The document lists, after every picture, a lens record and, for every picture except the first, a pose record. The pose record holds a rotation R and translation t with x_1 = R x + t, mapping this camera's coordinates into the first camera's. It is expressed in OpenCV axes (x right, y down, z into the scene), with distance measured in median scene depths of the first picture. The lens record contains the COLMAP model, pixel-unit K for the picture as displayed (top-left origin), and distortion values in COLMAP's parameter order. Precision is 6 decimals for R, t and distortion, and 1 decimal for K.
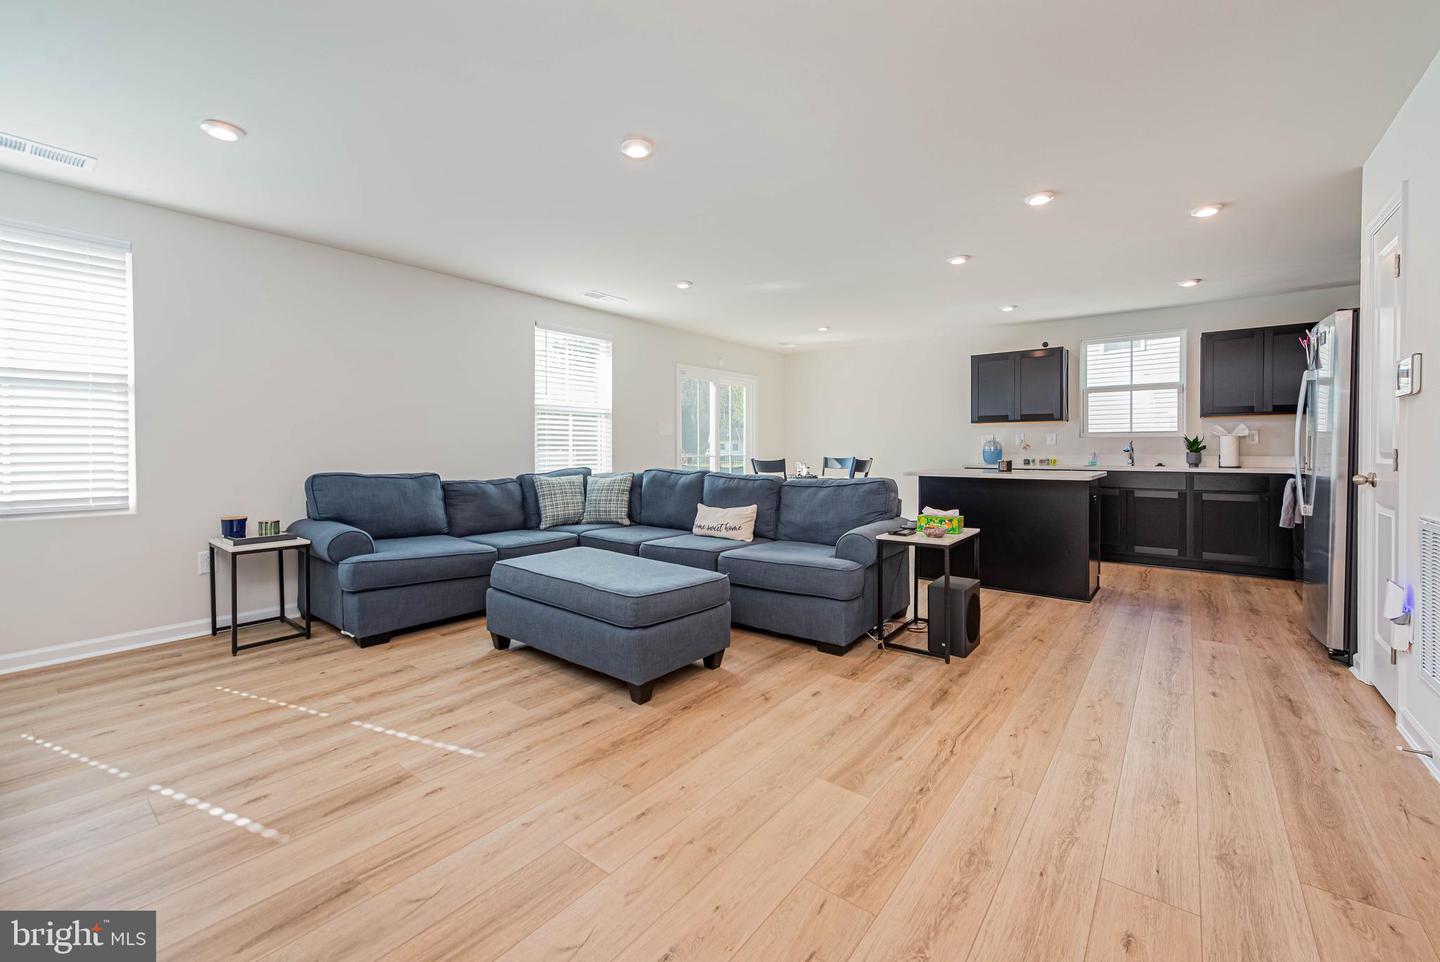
lens RADIAL K [[571.1, 0, 734.7], [0, 571.1, 460.8], [0, 0, 1]] dist [0.005685, -0.002466]
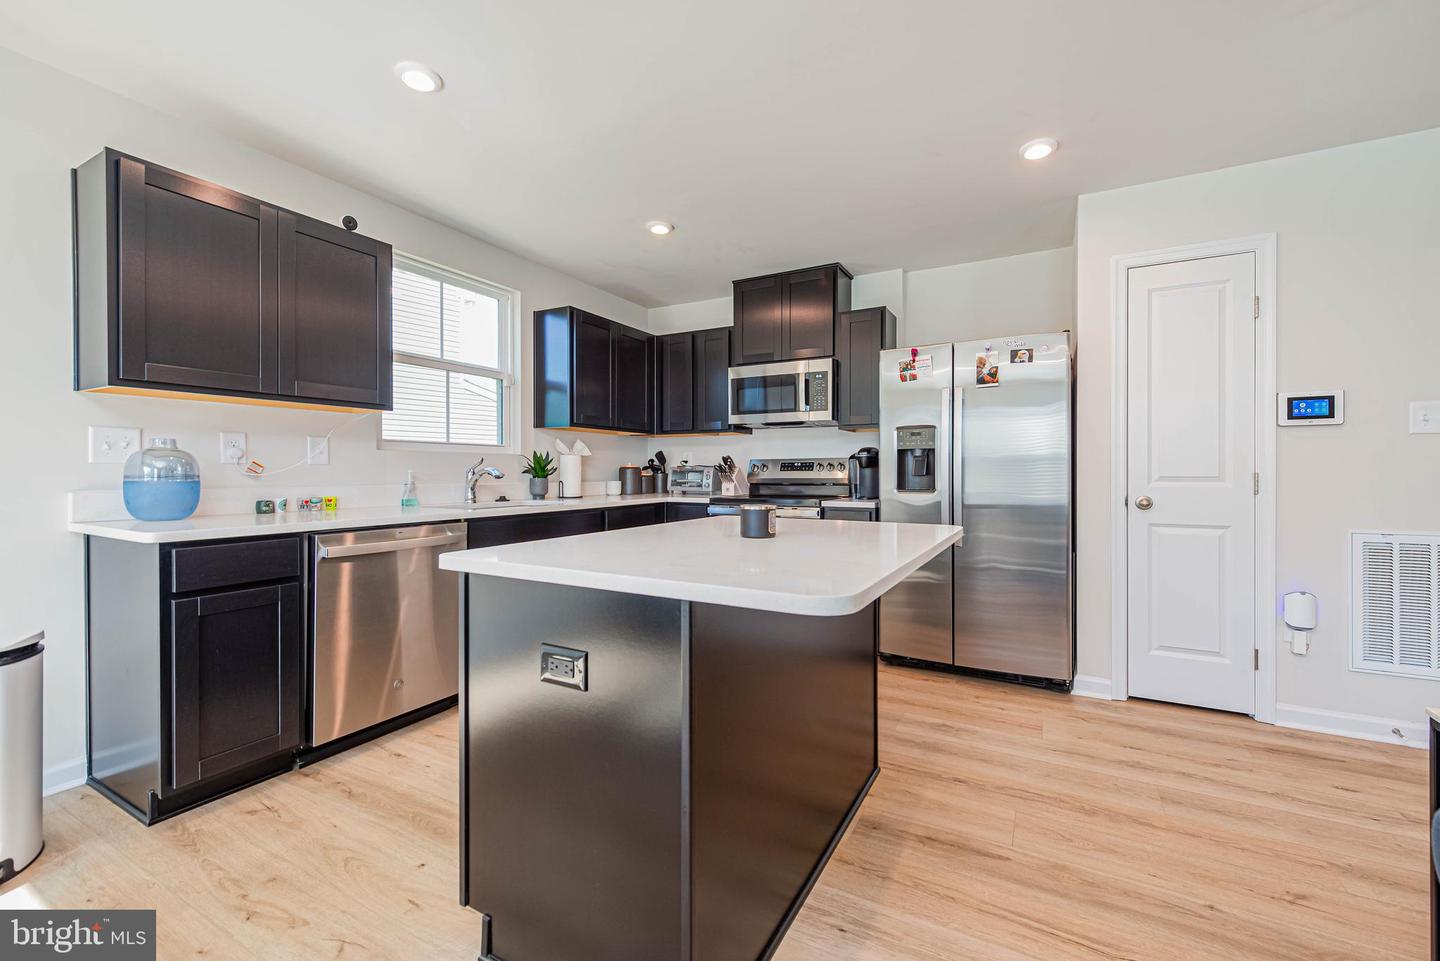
lens RADIAL K [[571.1, 0, 730.9], [0, 571.1, 472.0], [0, 0, 1]] dist [0.005685, -0.002466]
pose [[-0.172697, 0.000024, 0.984975, 0.109781], [0.022020, 0.999750, 0.003837, -0.021489], [-0.984729, 0.022352, -0.172654, 0.971438]]
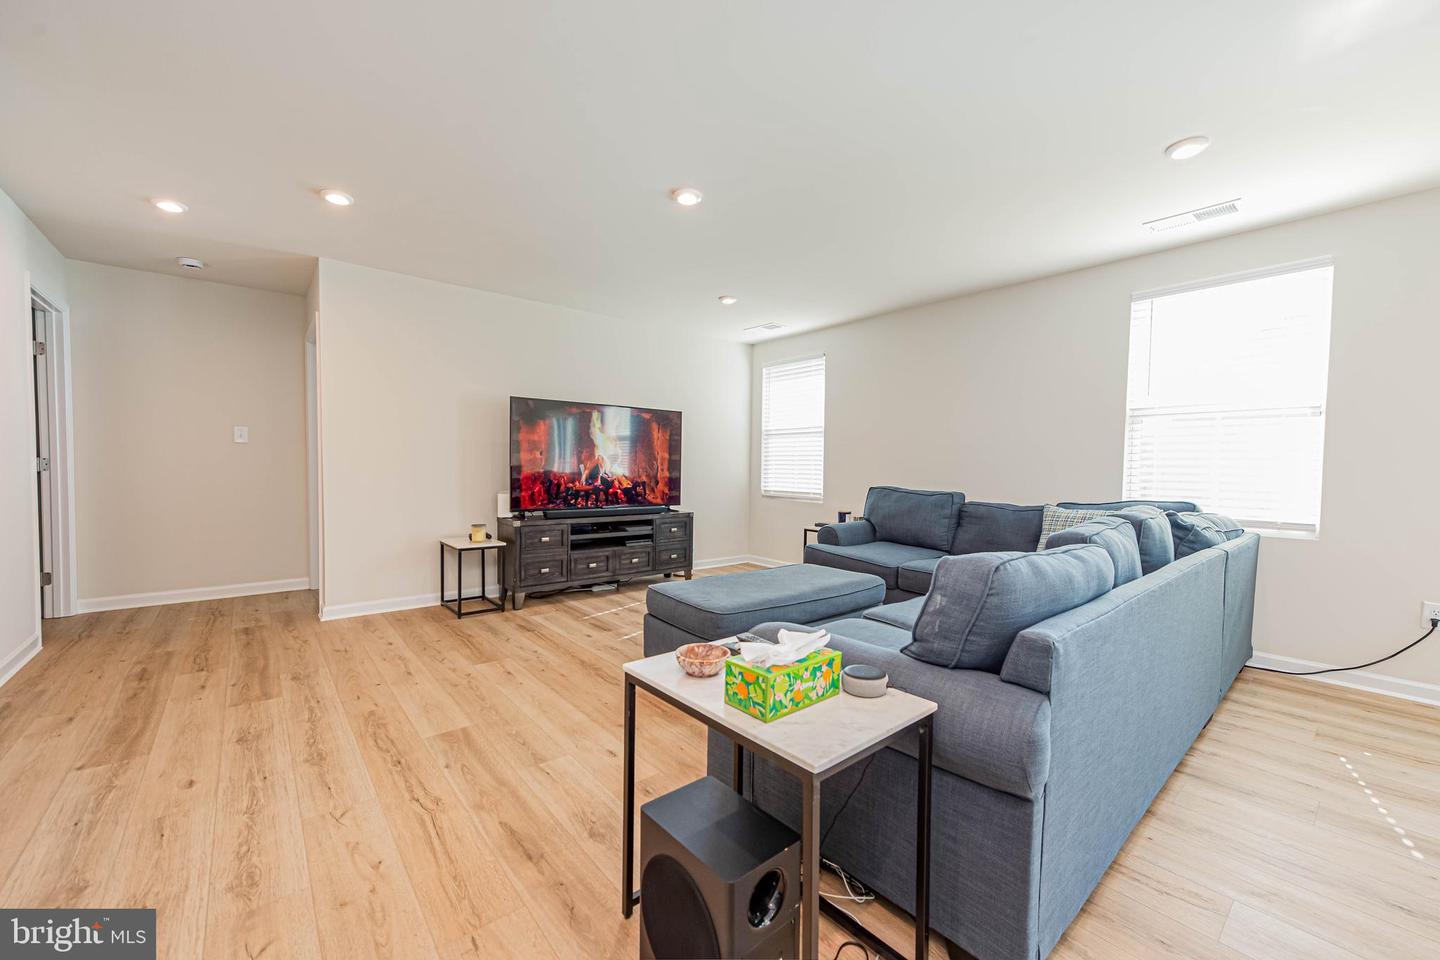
lens RADIAL K [[571.1, 0, 743.8], [0, 571.1, 489.6], [0, 0, 1]] dist [0.005685, -0.002466]
pose [[-0.192207, 0.040698, -0.980510, 0.459380], [-0.033684, 0.998277, 0.048039, -0.016407], [0.980776, 0.042261, -0.190505, 0.664386]]
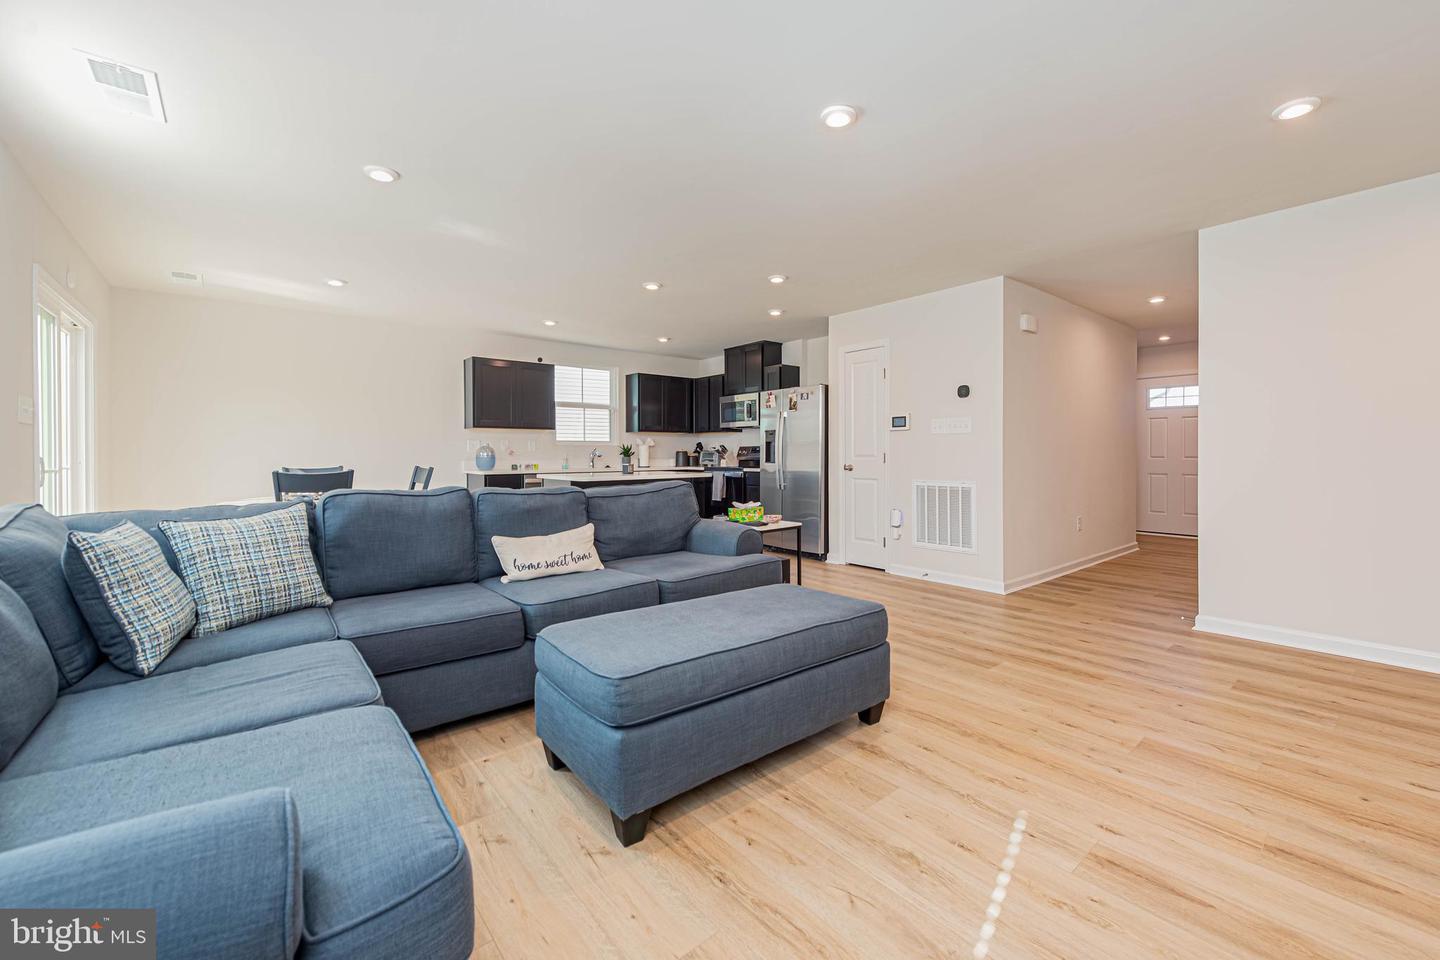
lens RADIAL K [[571.1, 0, 727.7], [0, 571.1, 457.0], [0, 0, 1]] dist [0.005685, -0.002466]
pose [[0.228072, -0.005925, 0.973626, -0.541044], [0.025525, 0.999674, 0.000104, -0.009080], [-0.973310, 0.024829, 0.228149, 0.480356]]
